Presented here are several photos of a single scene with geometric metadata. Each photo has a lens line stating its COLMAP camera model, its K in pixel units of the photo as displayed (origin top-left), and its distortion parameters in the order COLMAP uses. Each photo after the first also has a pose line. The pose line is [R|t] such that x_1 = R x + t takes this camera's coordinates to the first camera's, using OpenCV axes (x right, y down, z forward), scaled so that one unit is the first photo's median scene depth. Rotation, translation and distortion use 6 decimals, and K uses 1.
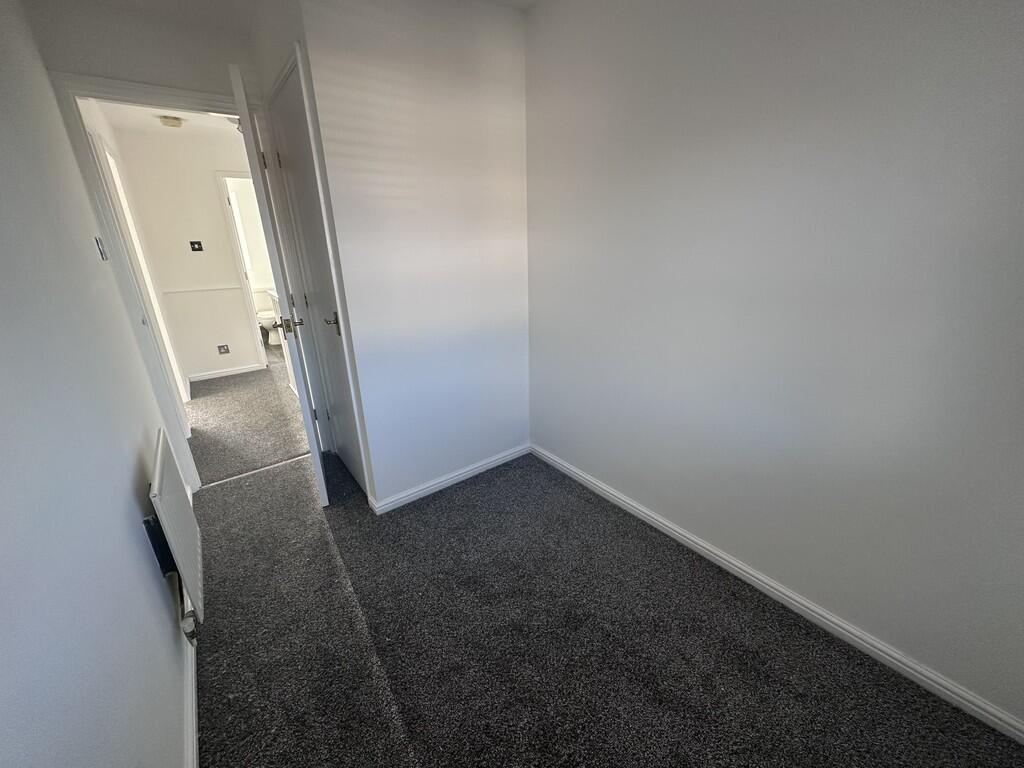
lens RADIAL K [[405.9, 0, 512.0], [0, 405.9, 384.0], [0, 0, 1]] dist [-0.009137, 0.000119]
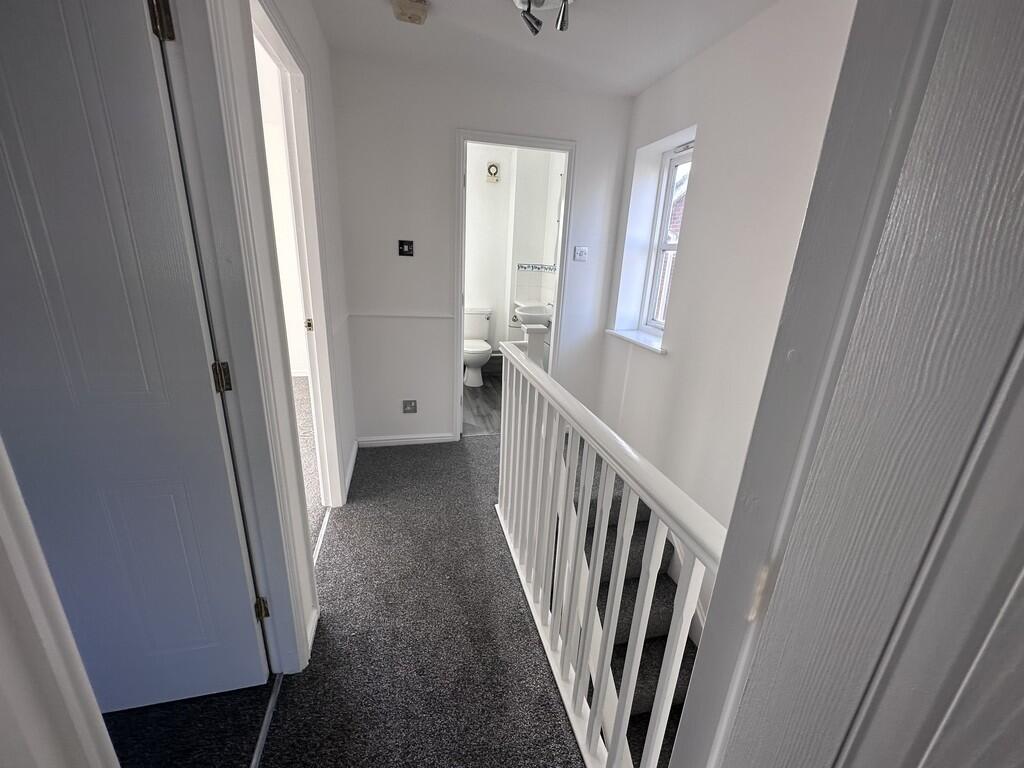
lens RADIAL K [[405.9, 0, 512.0], [0, 405.9, 384.0], [0, 0, 1]] dist [-0.009137, 0.000119]
pose [[0.915947, 0.185115, -0.356054, -0.342506], [-0.196723, 0.980452, 0.003677, -0.158812], [0.349774, 0.066676, 0.934458, 0.451344]]
